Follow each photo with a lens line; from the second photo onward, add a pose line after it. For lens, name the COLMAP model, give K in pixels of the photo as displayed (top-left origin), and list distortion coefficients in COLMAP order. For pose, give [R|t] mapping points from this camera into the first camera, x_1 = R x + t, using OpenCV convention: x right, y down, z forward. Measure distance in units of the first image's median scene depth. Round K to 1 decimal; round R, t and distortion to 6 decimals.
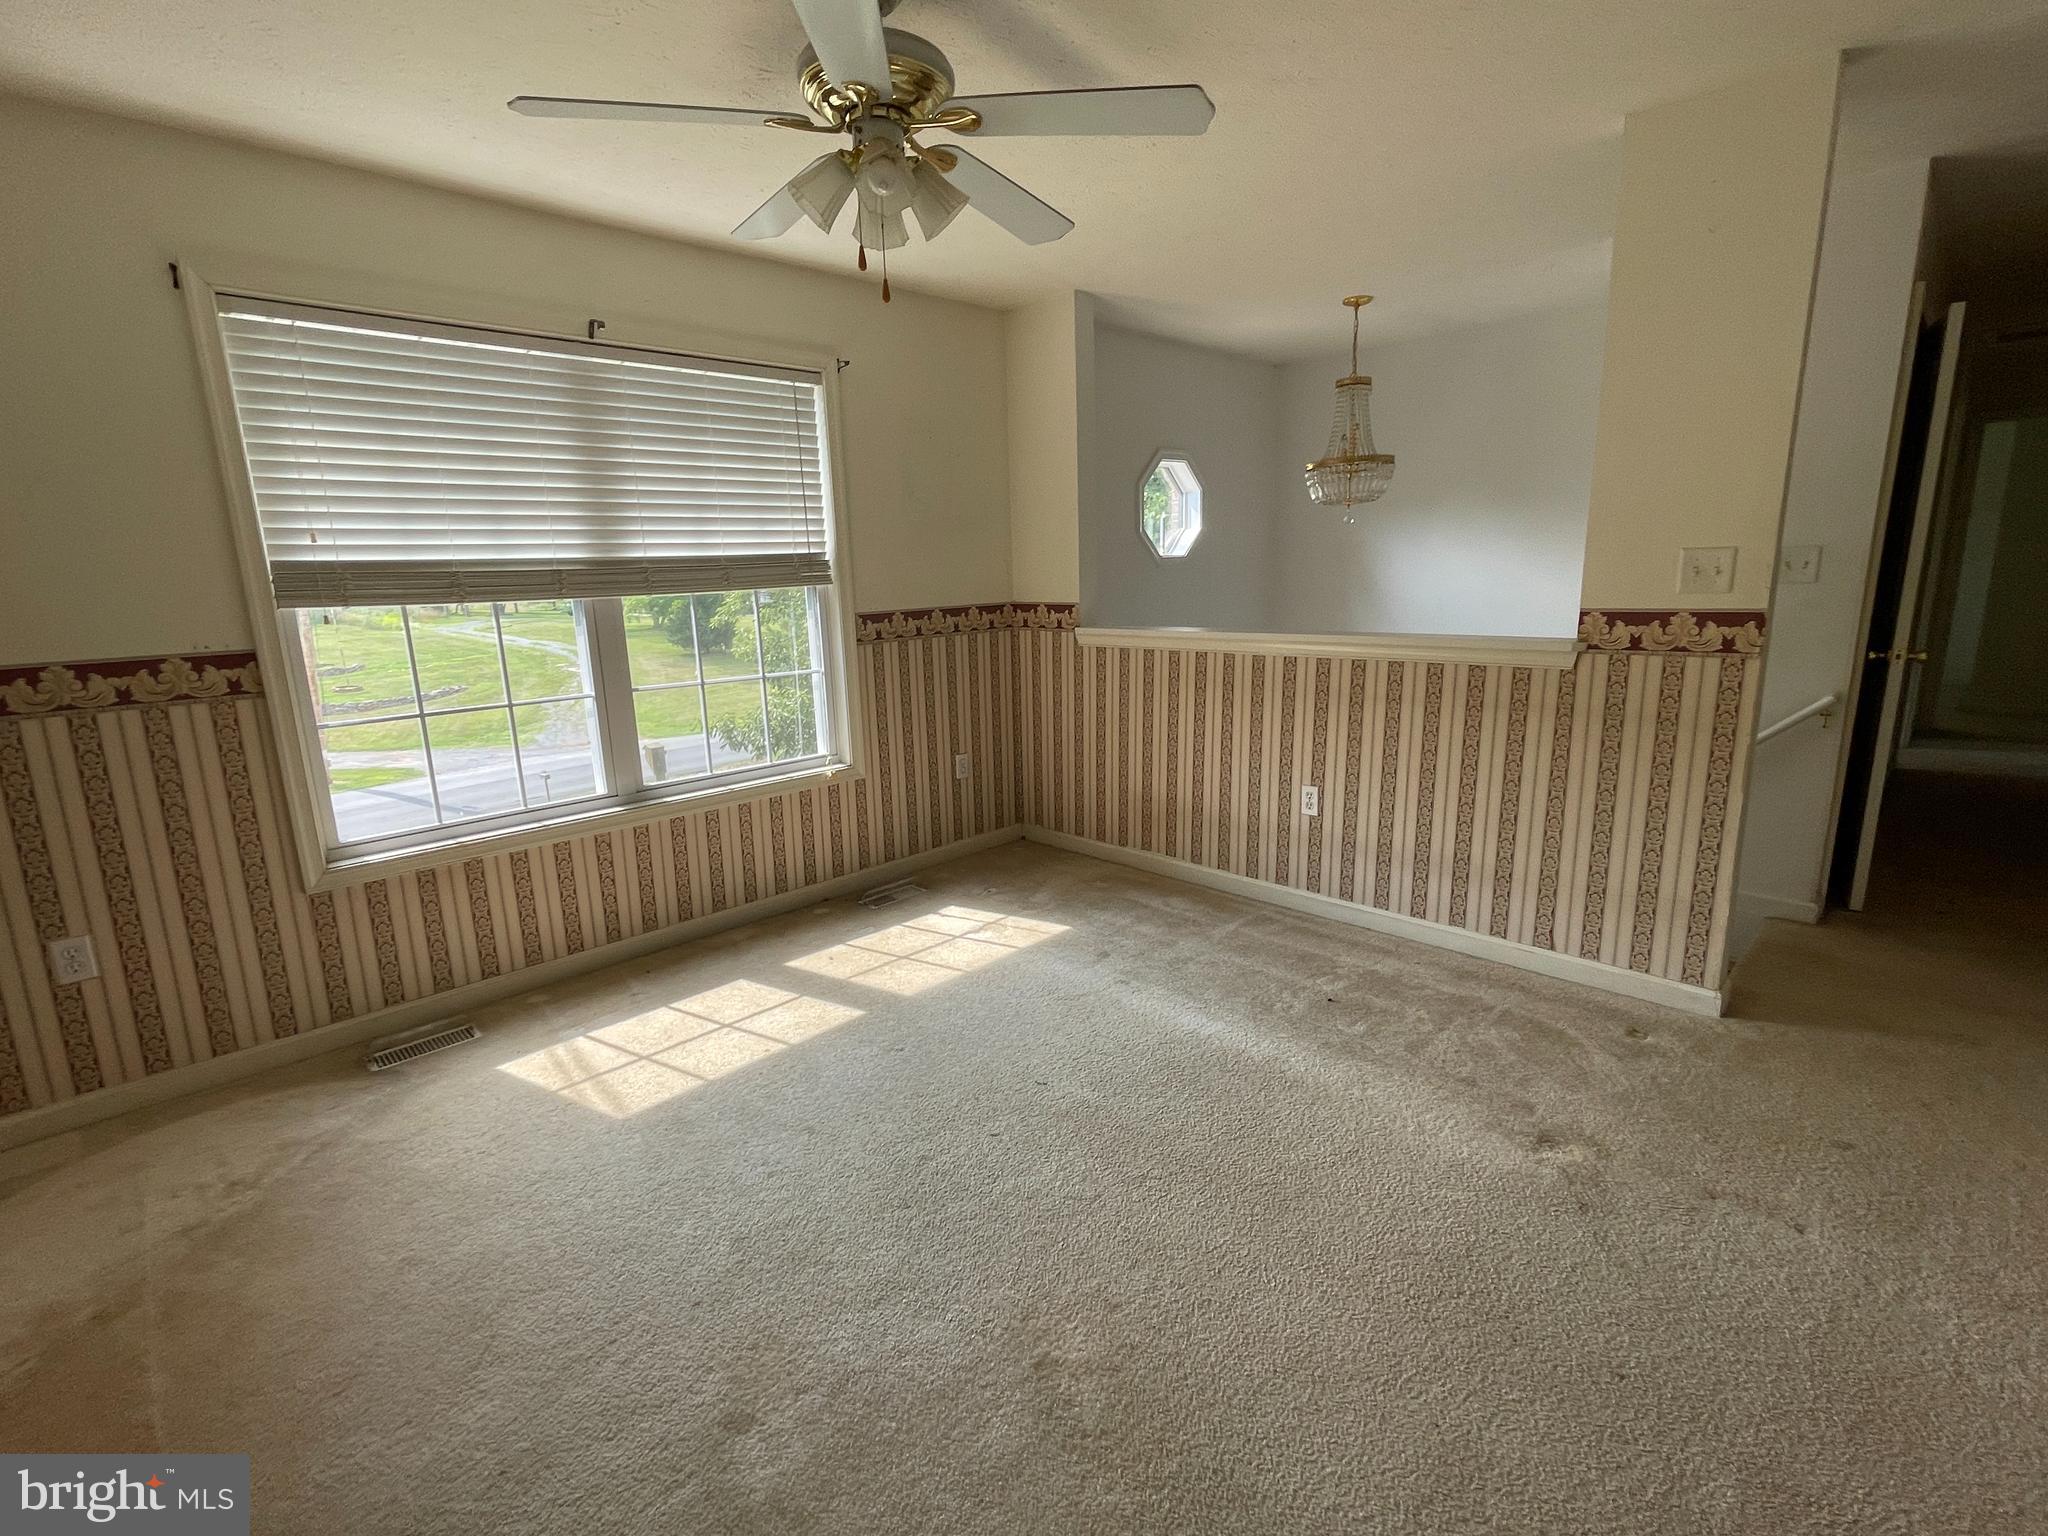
lens RADIAL K [[923.2, 0, 1028.1], [0, 923.2, 763.6], [0, 0, 1]] dist [-0.000885, 0.000272]
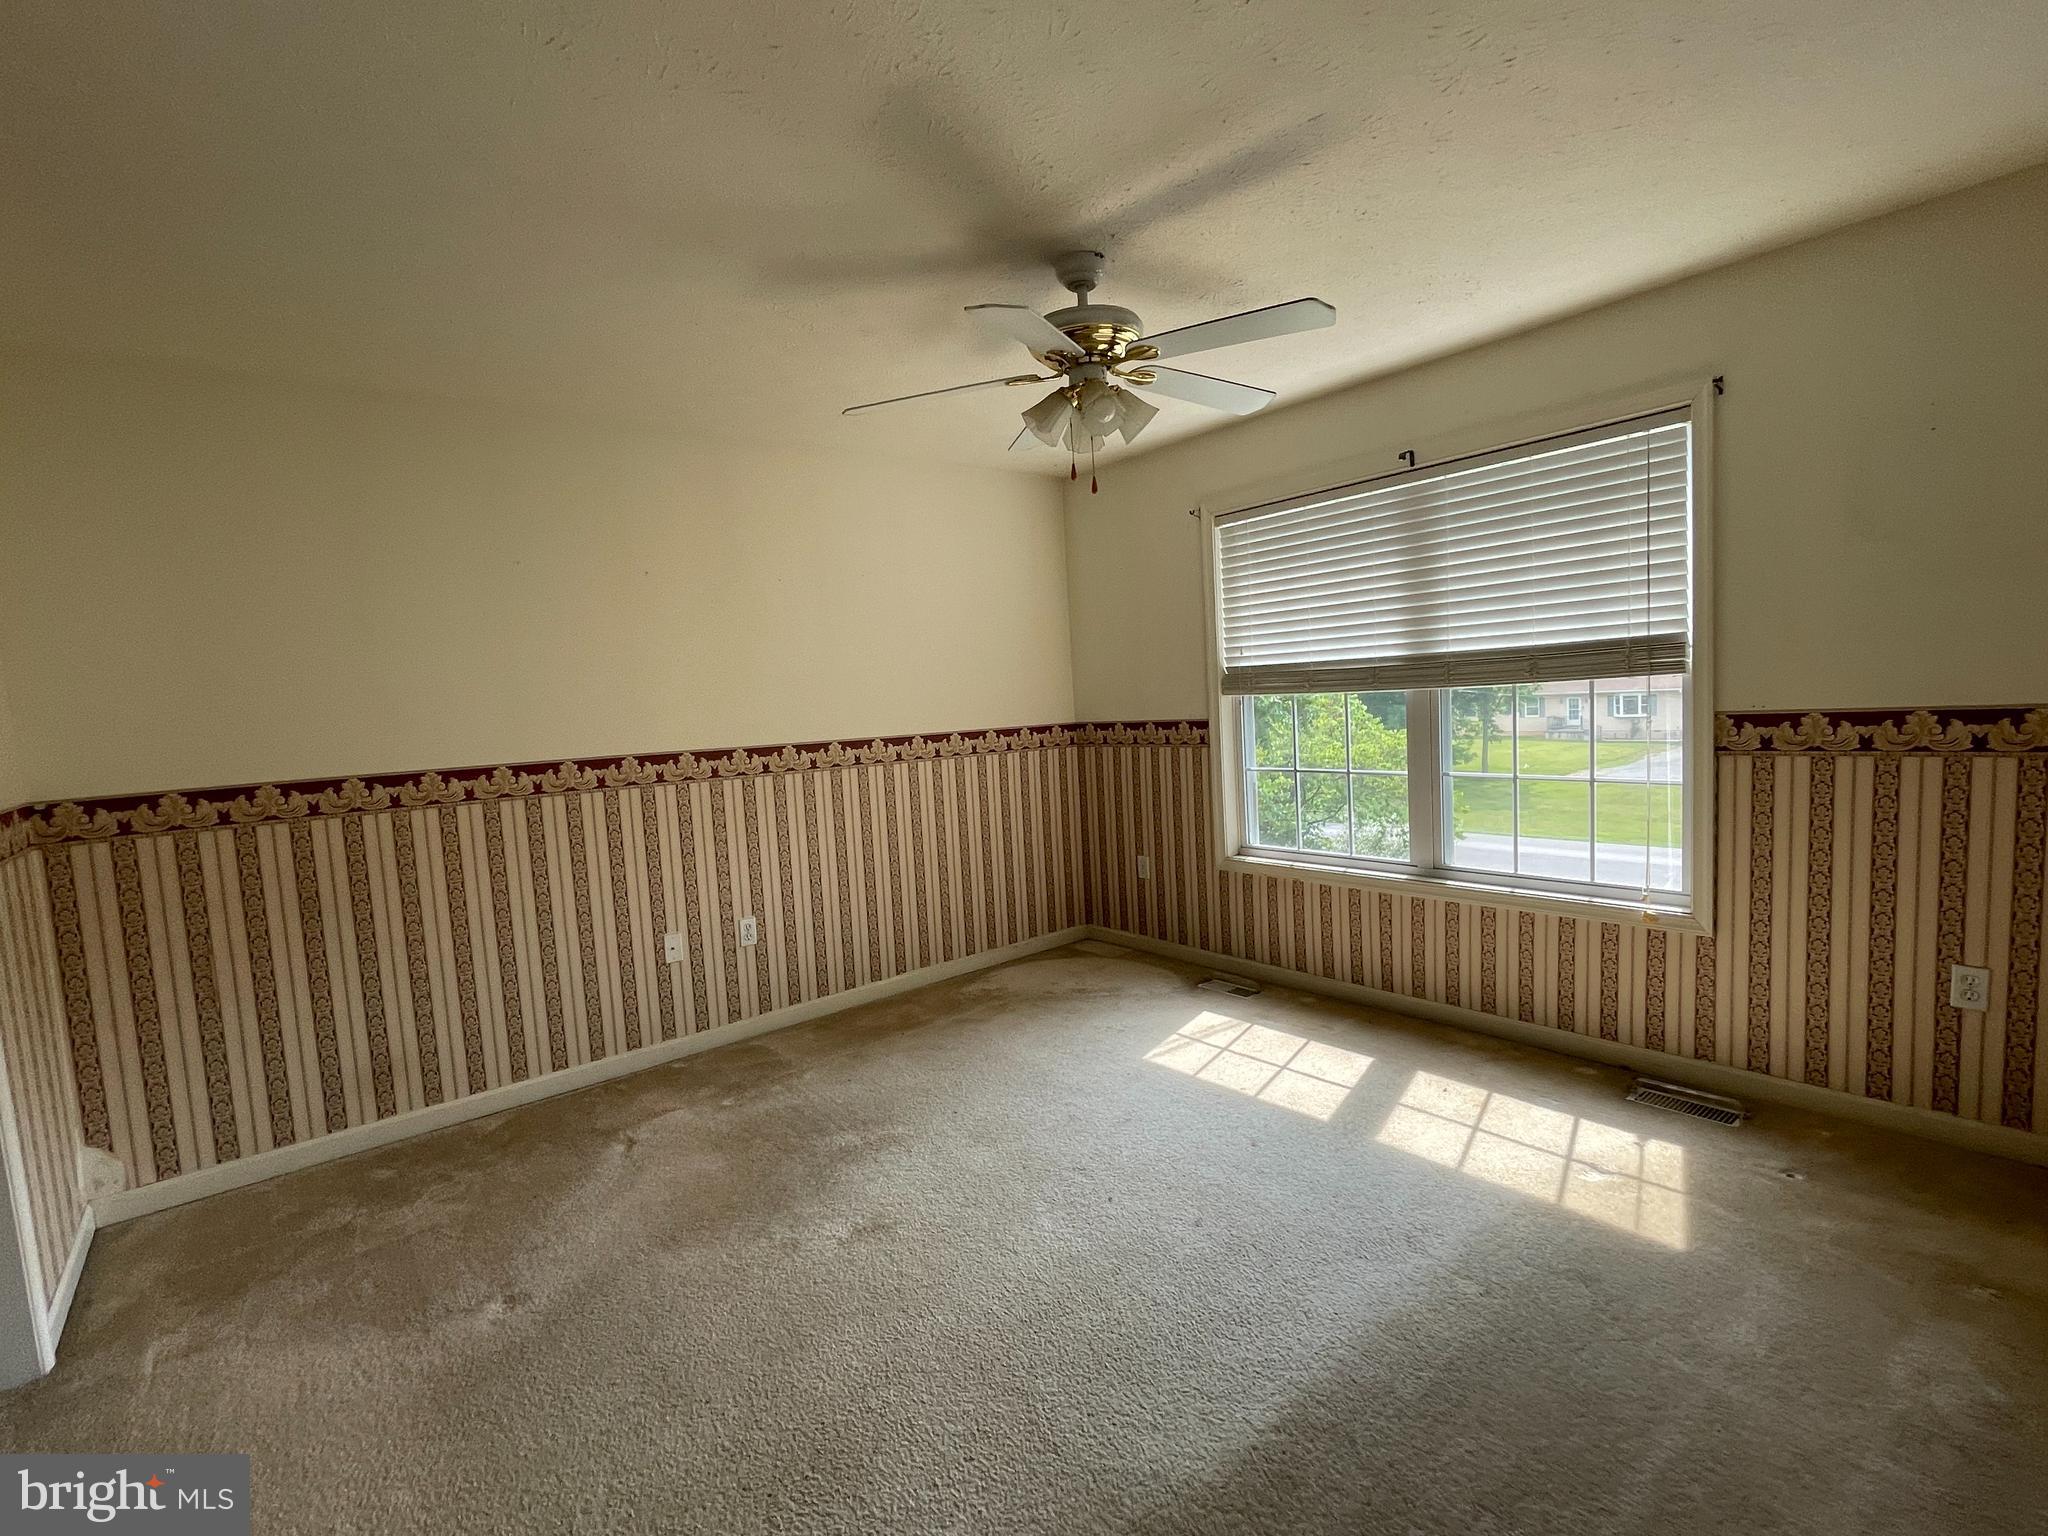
lens RADIAL K [[923.2, 0, 1030.0], [0, 923.2, 768.3], [0, 0, 1]] dist [-0.000885, 0.000272]
pose [[-0.063107, 0.119930, -0.990775, 0.659527], [-0.144849, 0.981141, 0.127990, -0.153560], [0.987439, 0.151590, -0.044545, 0.573641]]
